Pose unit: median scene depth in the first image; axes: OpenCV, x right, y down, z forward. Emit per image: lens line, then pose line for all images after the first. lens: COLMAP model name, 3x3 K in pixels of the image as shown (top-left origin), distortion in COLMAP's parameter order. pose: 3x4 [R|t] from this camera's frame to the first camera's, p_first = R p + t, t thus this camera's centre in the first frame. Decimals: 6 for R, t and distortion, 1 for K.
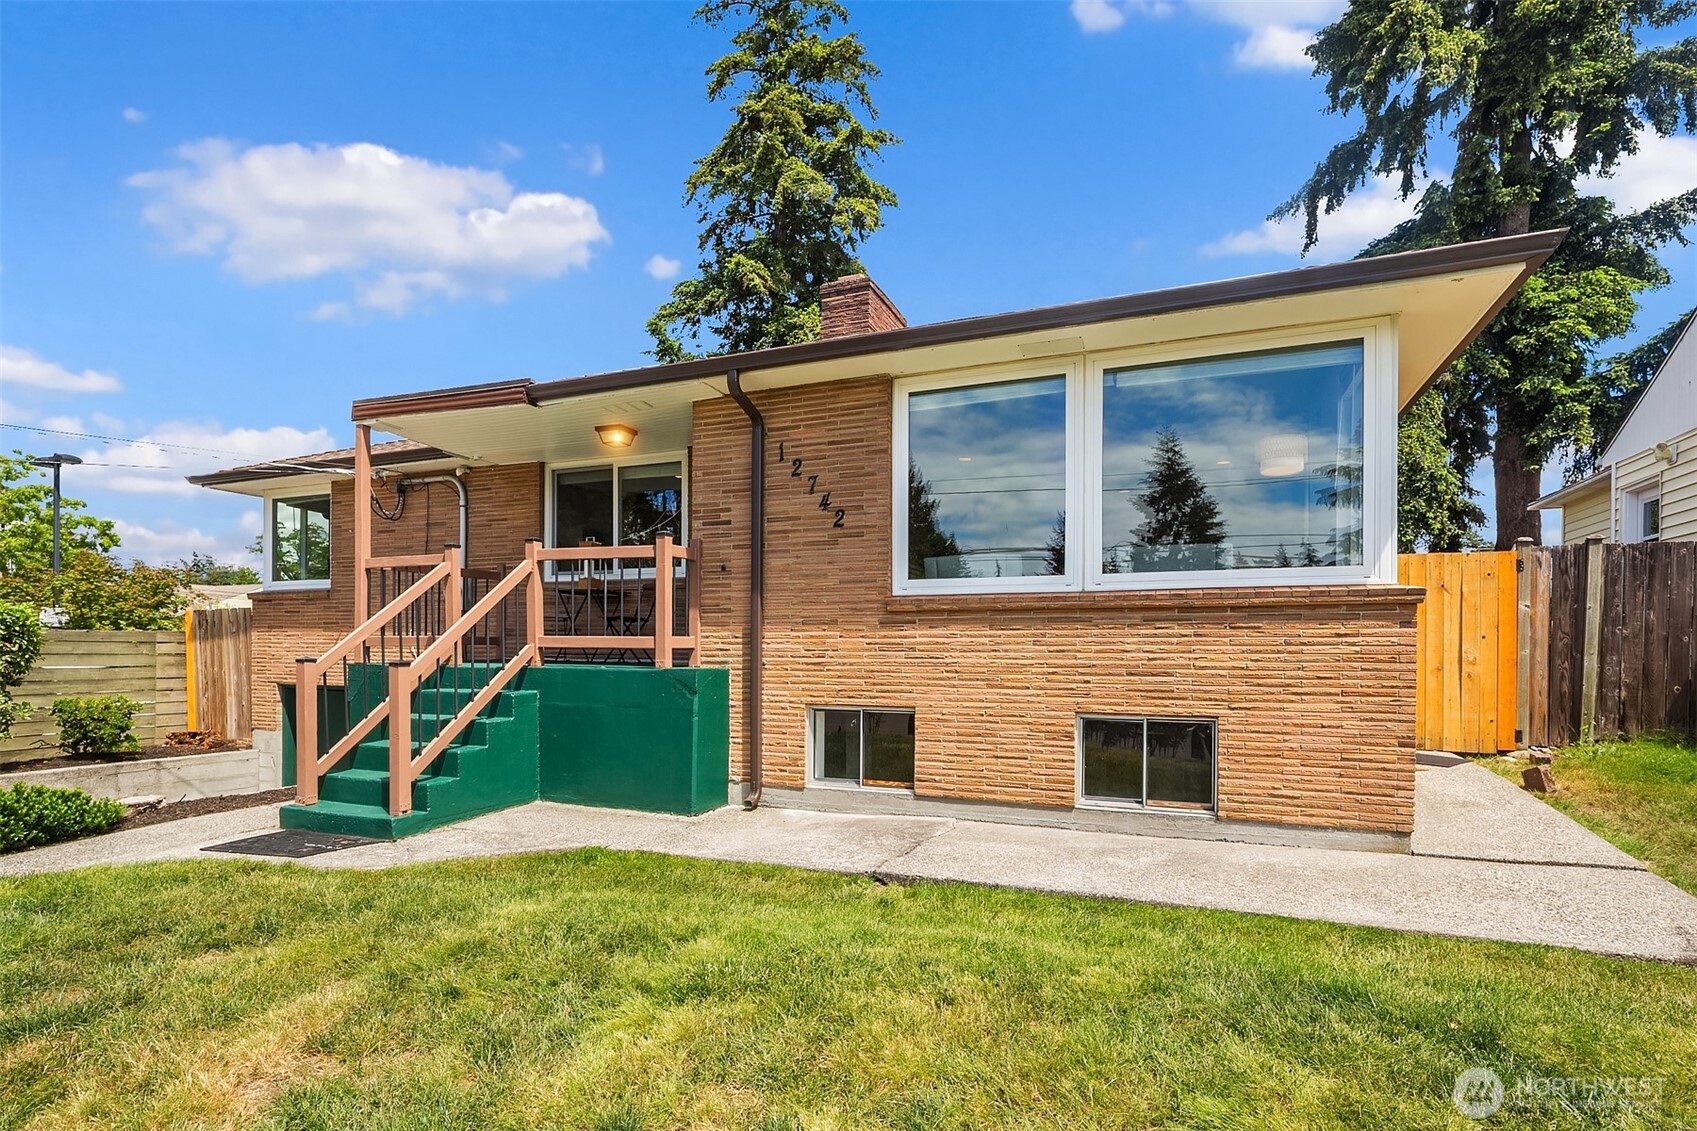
lens RADIAL K [[830.0, 0, 868.9], [0, 830.0, 652.3], [0, 0, 1]] dist [0.004453, -0.003697]
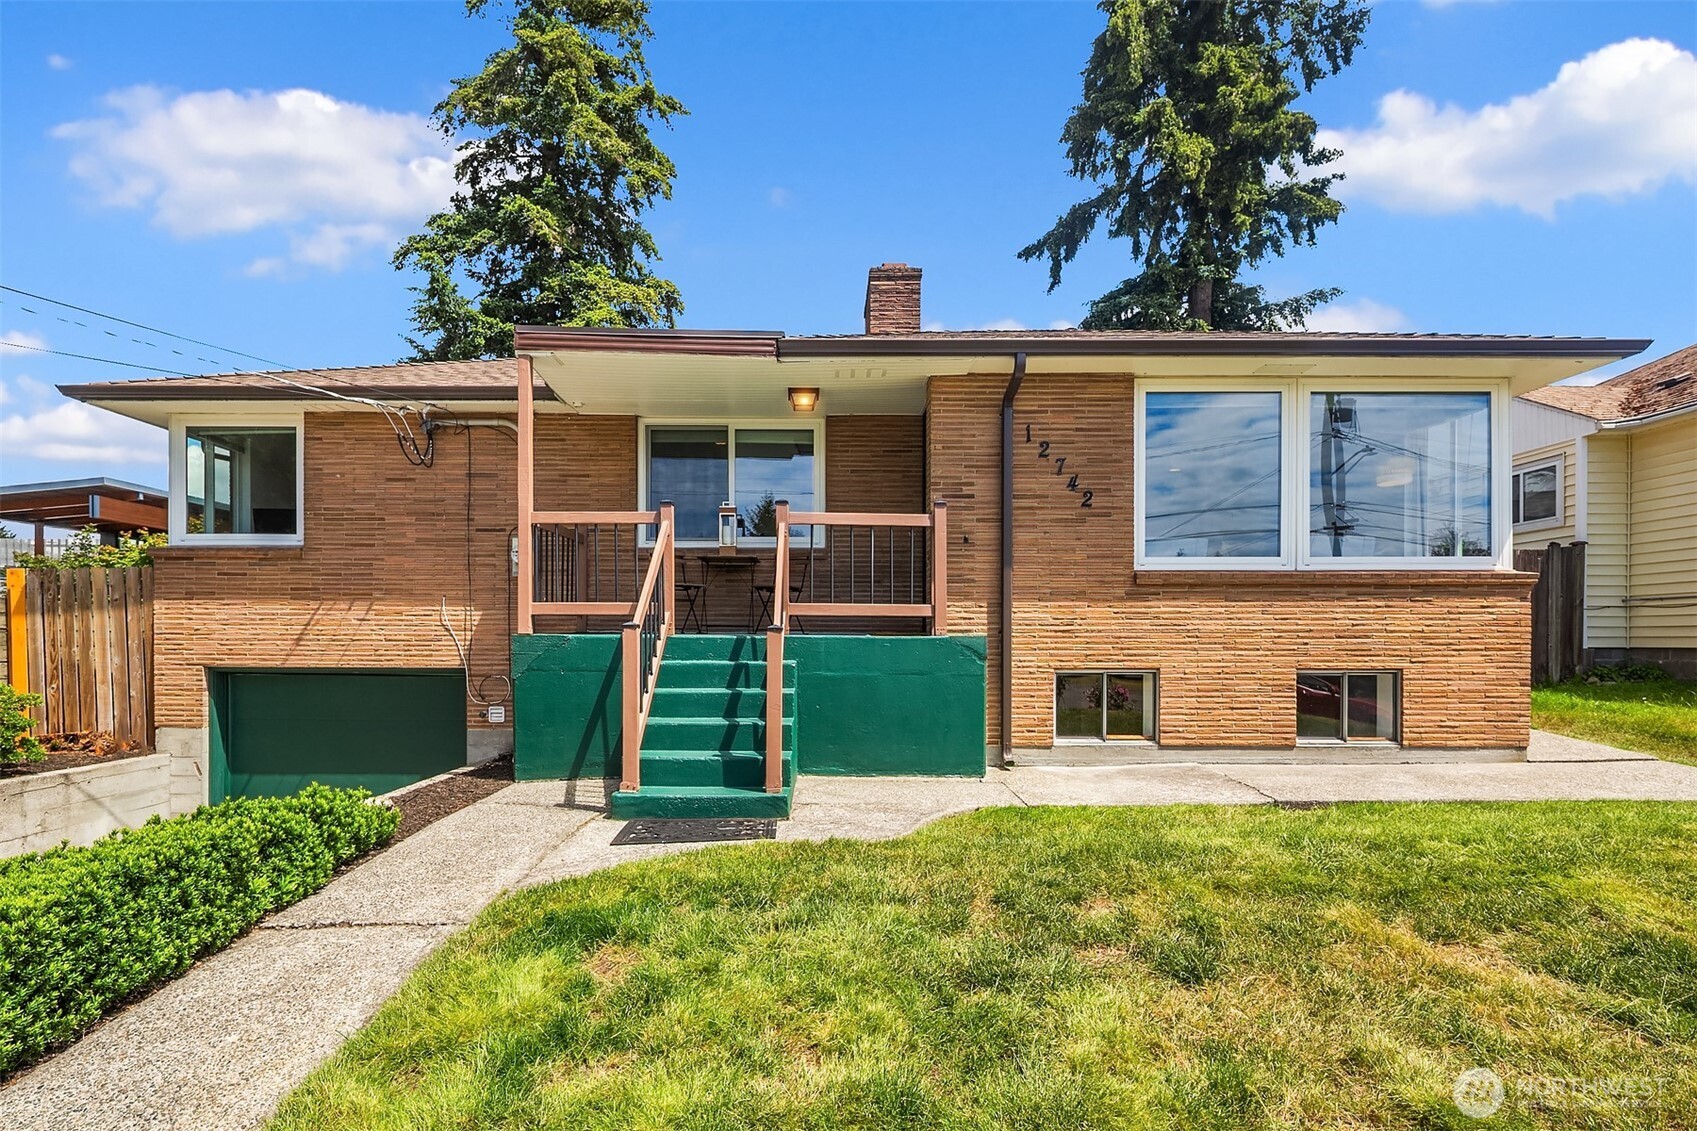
lens RADIAL K [[830.0, 0, 823.1], [0, 830.0, 642.5], [0, 0, 1]] dist [0.004453, -0.003697]
pose [[0.926484, -0.006292, 0.376282, -0.737801], [0.003772, 0.999965, 0.007434, 0.018381], [-0.376315, -0.005468, 0.926475, 0.104888]]
